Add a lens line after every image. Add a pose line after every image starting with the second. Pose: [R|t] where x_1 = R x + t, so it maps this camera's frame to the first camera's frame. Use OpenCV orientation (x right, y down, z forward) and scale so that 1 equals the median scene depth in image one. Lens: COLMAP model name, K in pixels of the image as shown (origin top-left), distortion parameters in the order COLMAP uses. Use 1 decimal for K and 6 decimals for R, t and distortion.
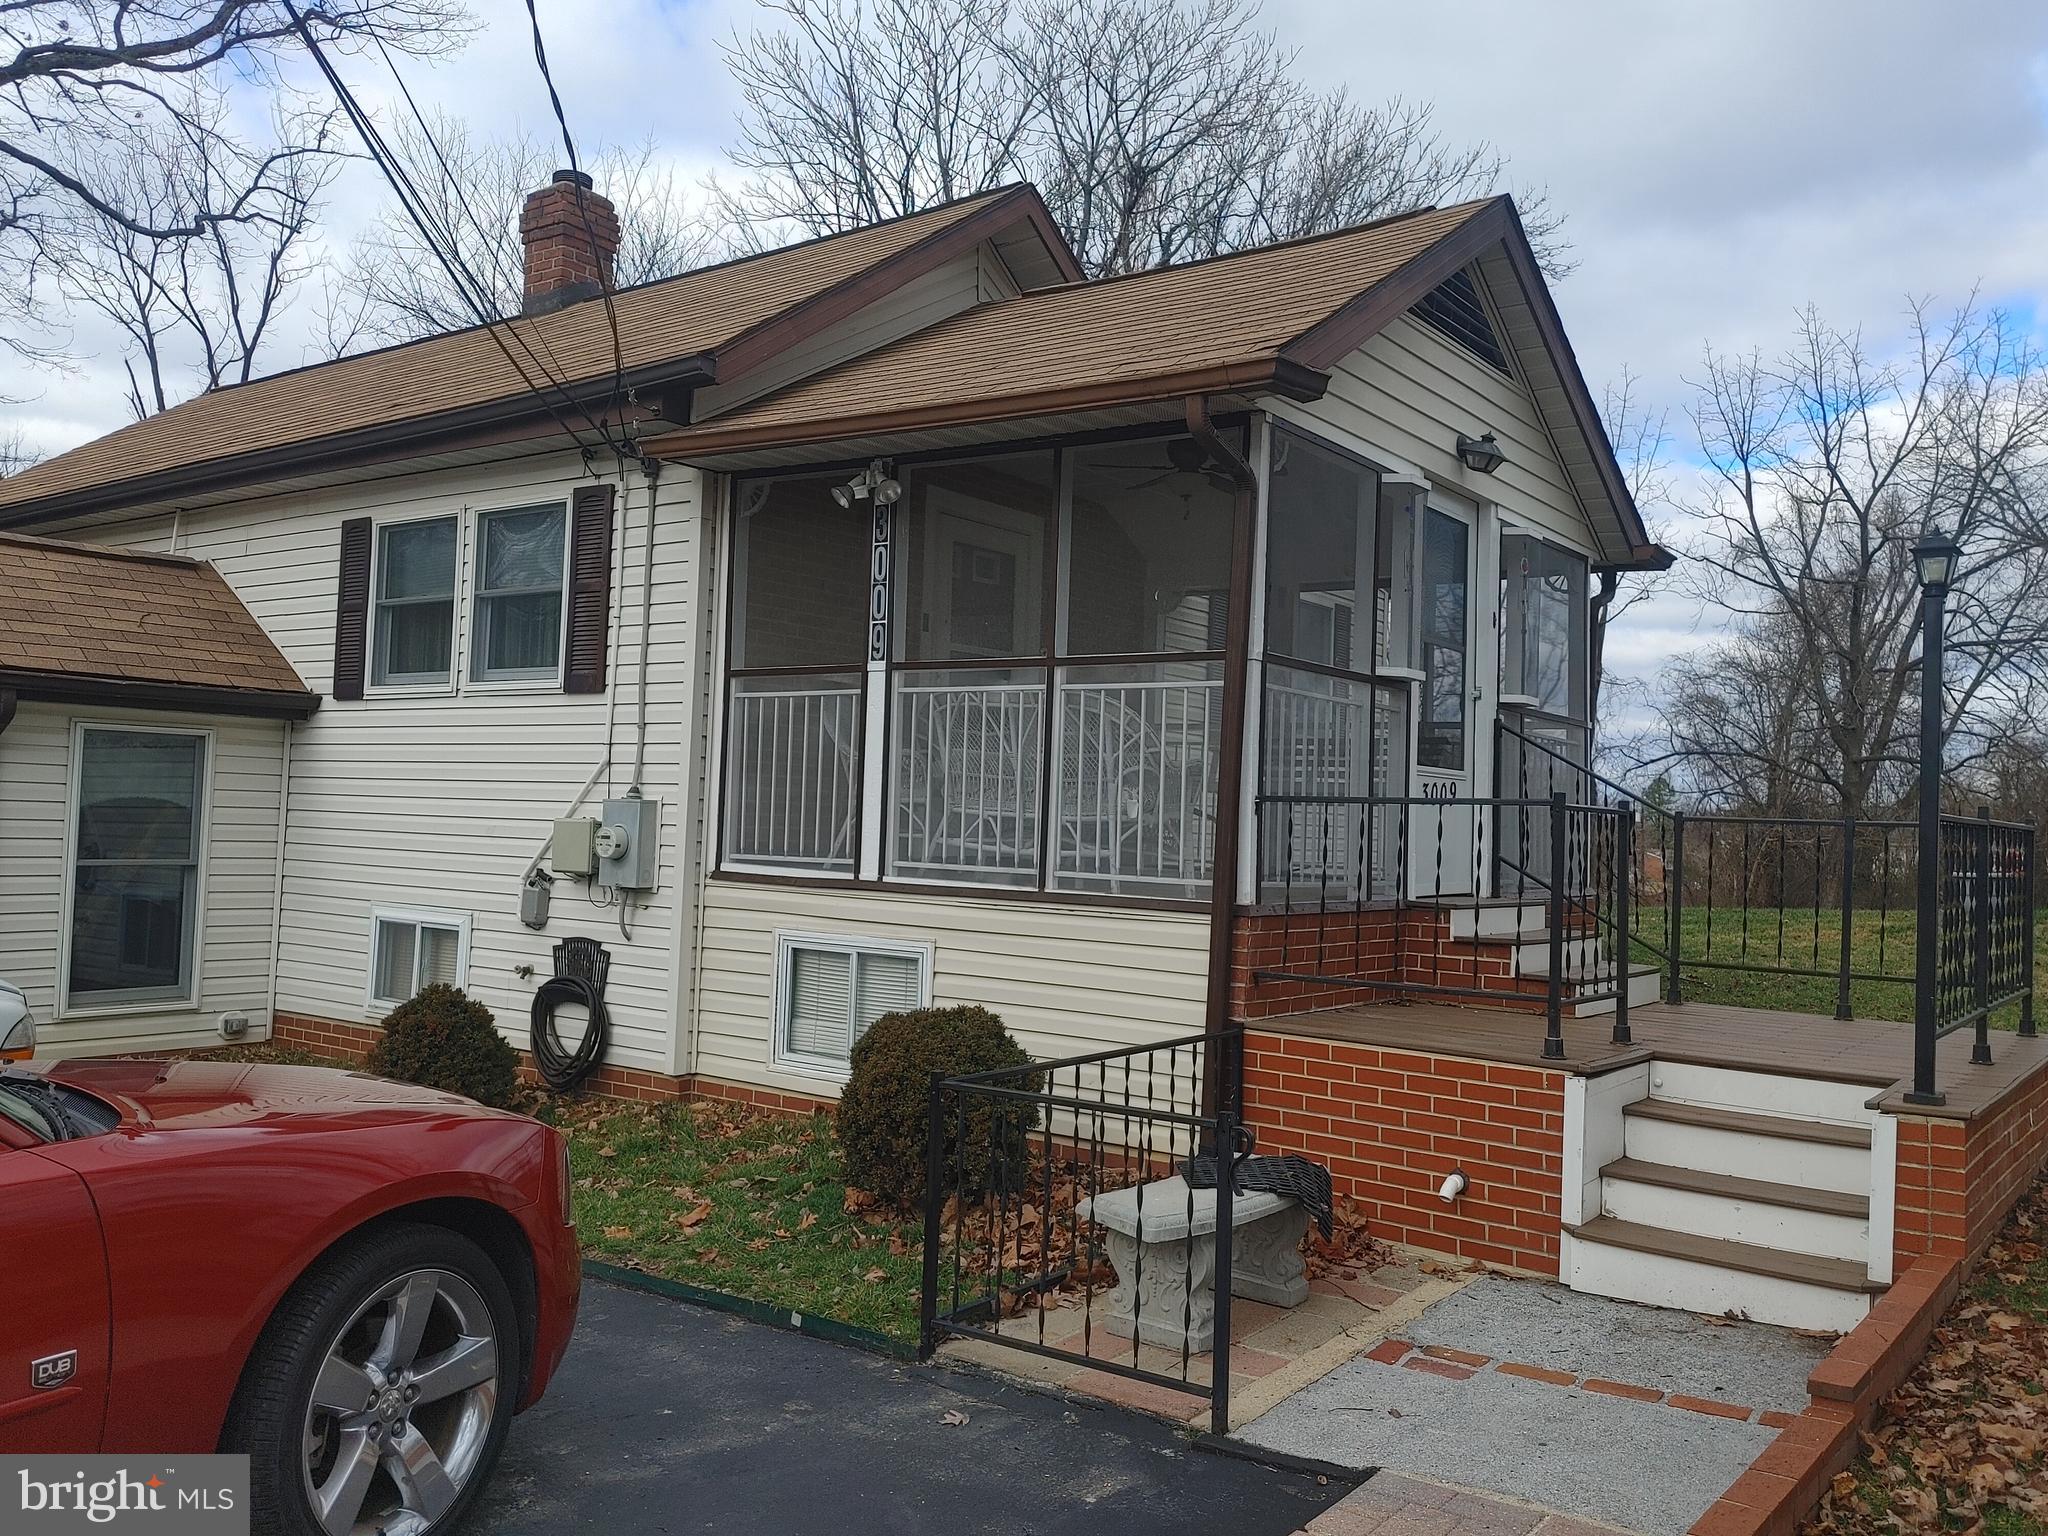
lens RADIAL K [[1624.3, 0, 1024.0], [0, 1624.3, 768.0], [0, 0, 1]] dist [0.002365, 0.000504]
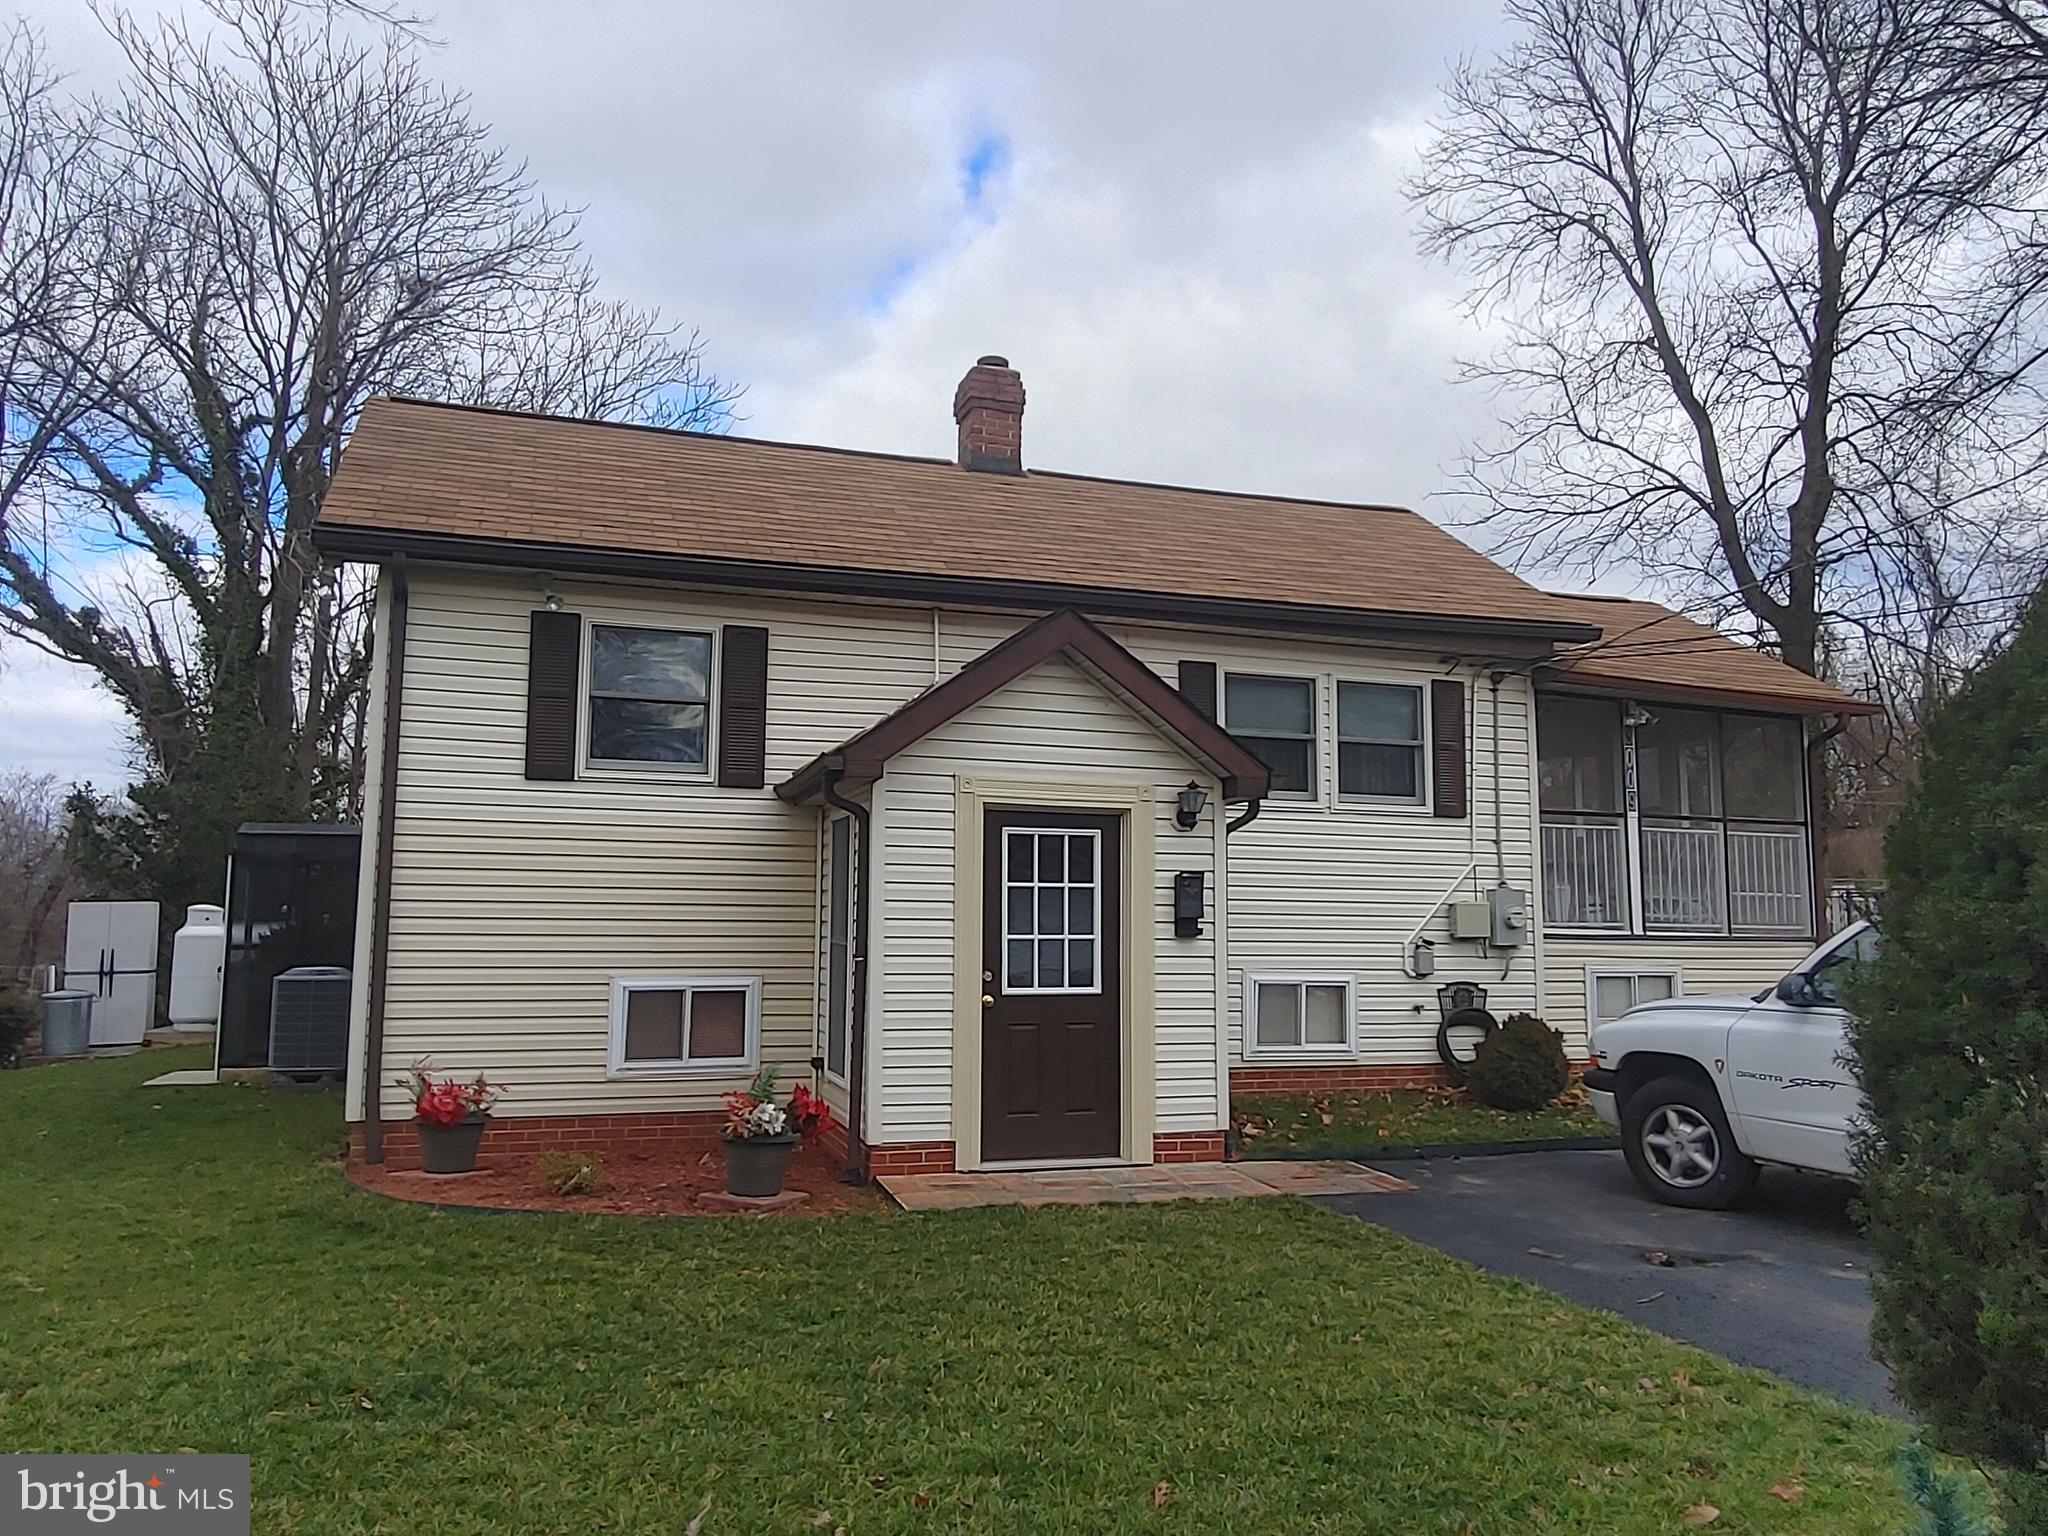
lens RADIAL K [[1467.1, 0, 987.8], [0, 1467.1, 770.8], [0, 0, 1]] dist [0.011265, -0.000398]
pose [[0.585706, 0.063632, 0.808022, -1.629376], [-0.015760, 0.997619, -0.067139, 0.008158], [-0.810371, 0.026589, 0.585314, 0.557751]]
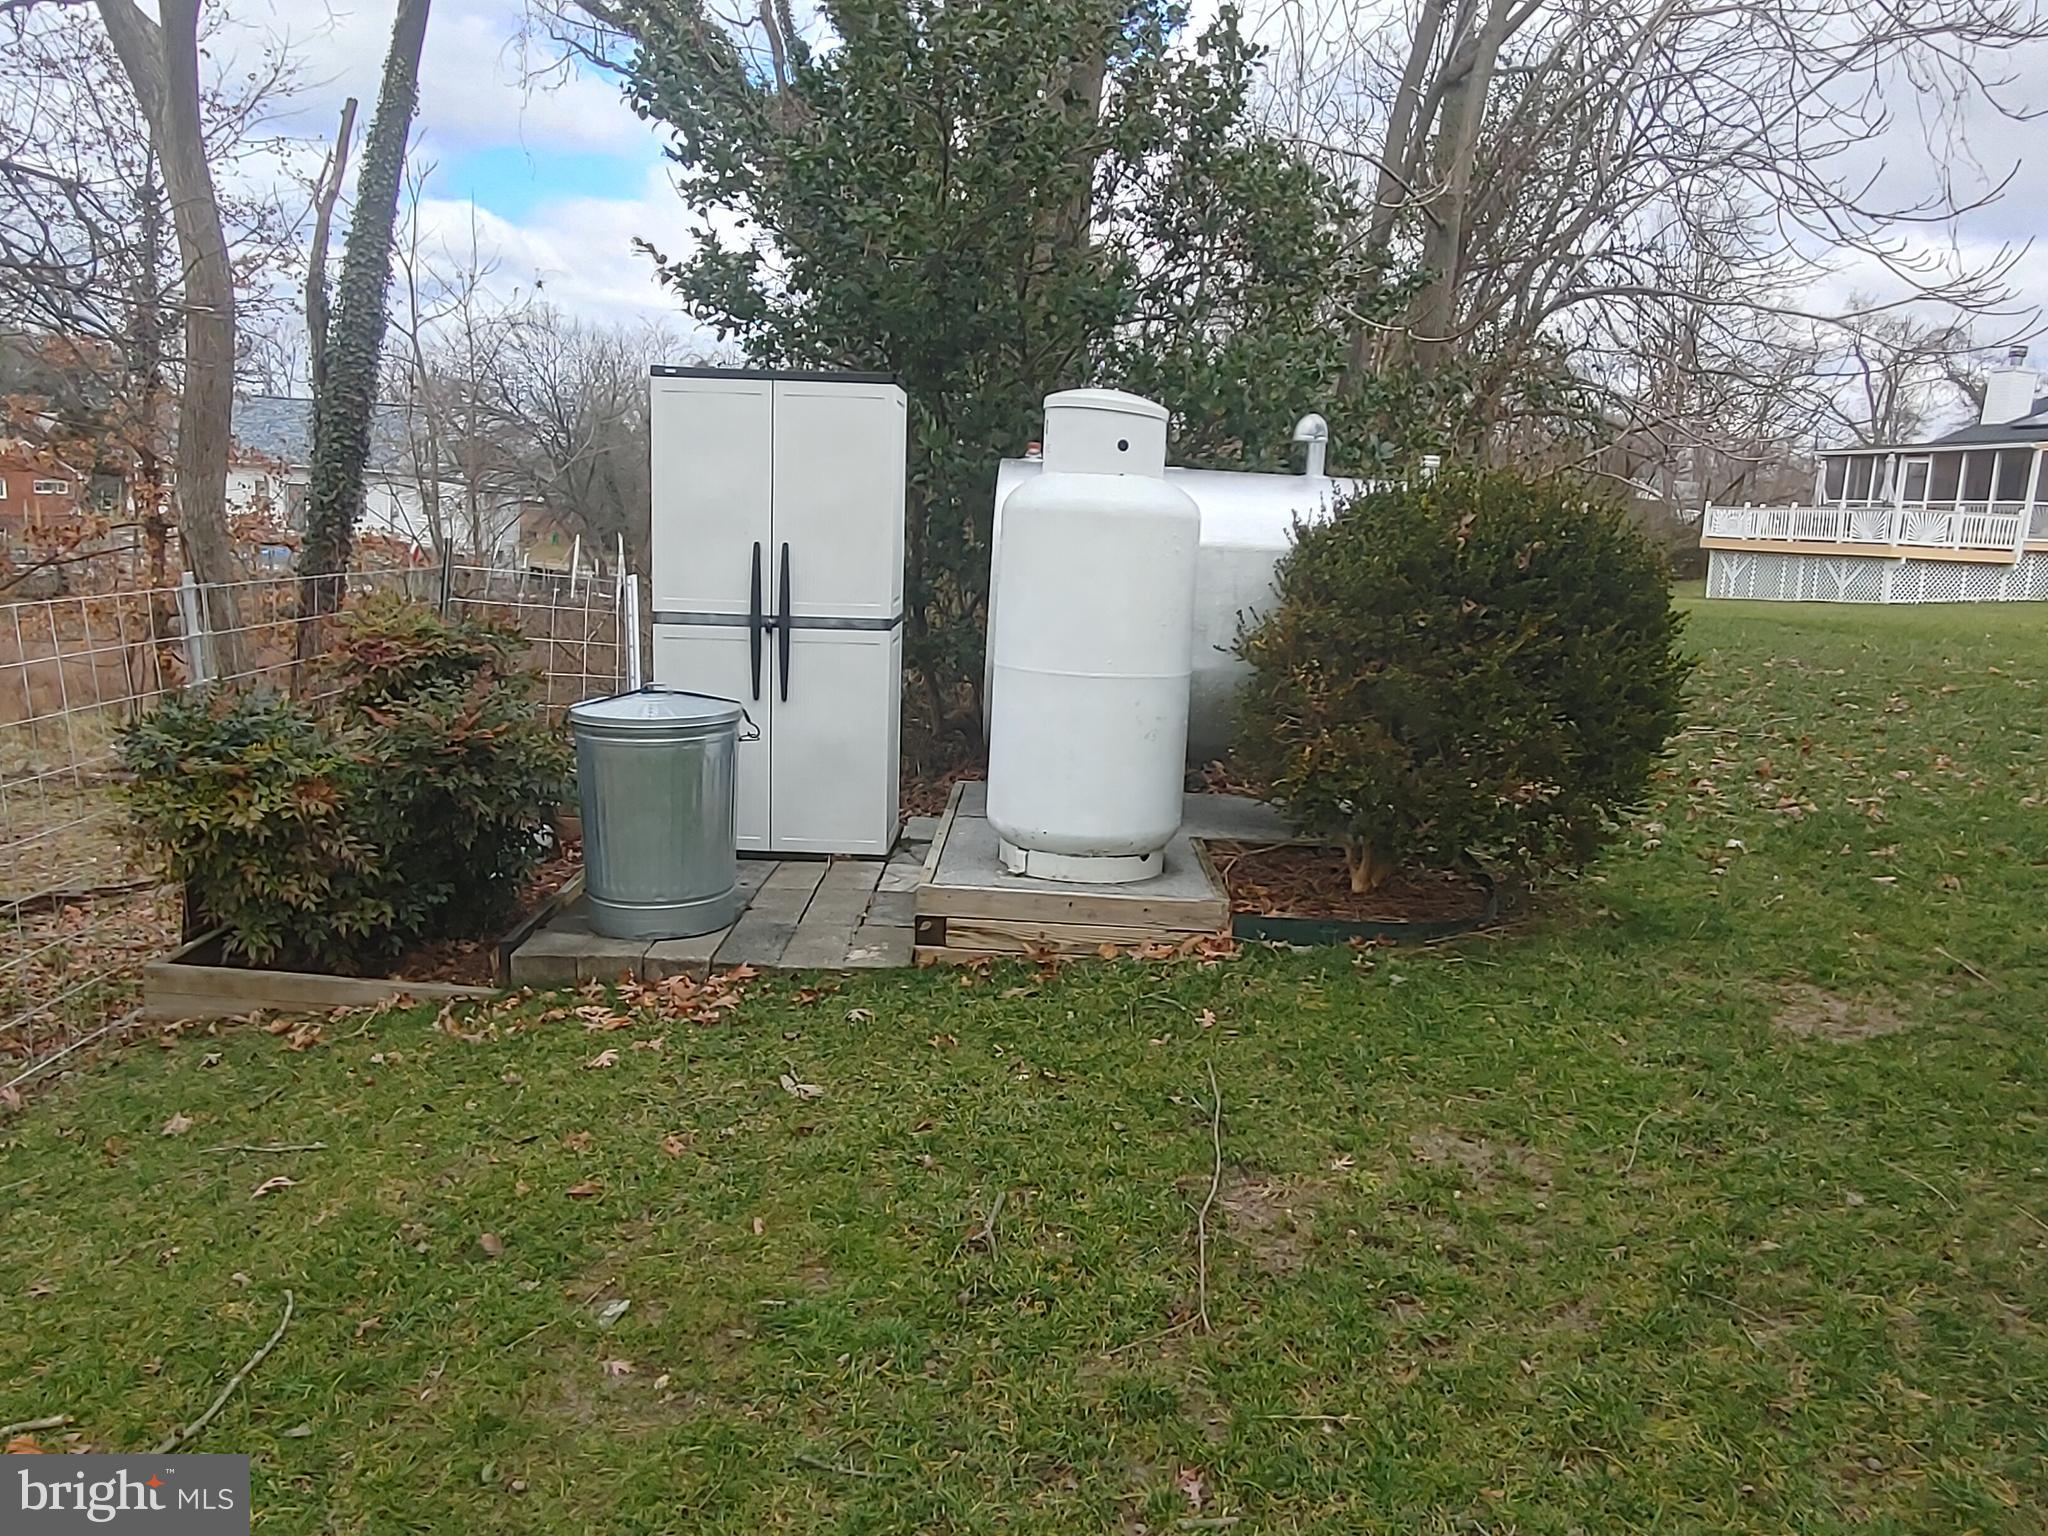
lens RADIAL K [[1467.1, 0, 987.8], [0, 1467.1, 770.8], [0, 0, 1]] dist [0.011265, -0.000398]
pose [[0.830423, -0.086009, 0.550454, -0.907778], [-0.047333, 0.973548, 0.223525, 0.093293], [-0.555119, -0.211675, 0.804386, 2.280744]]
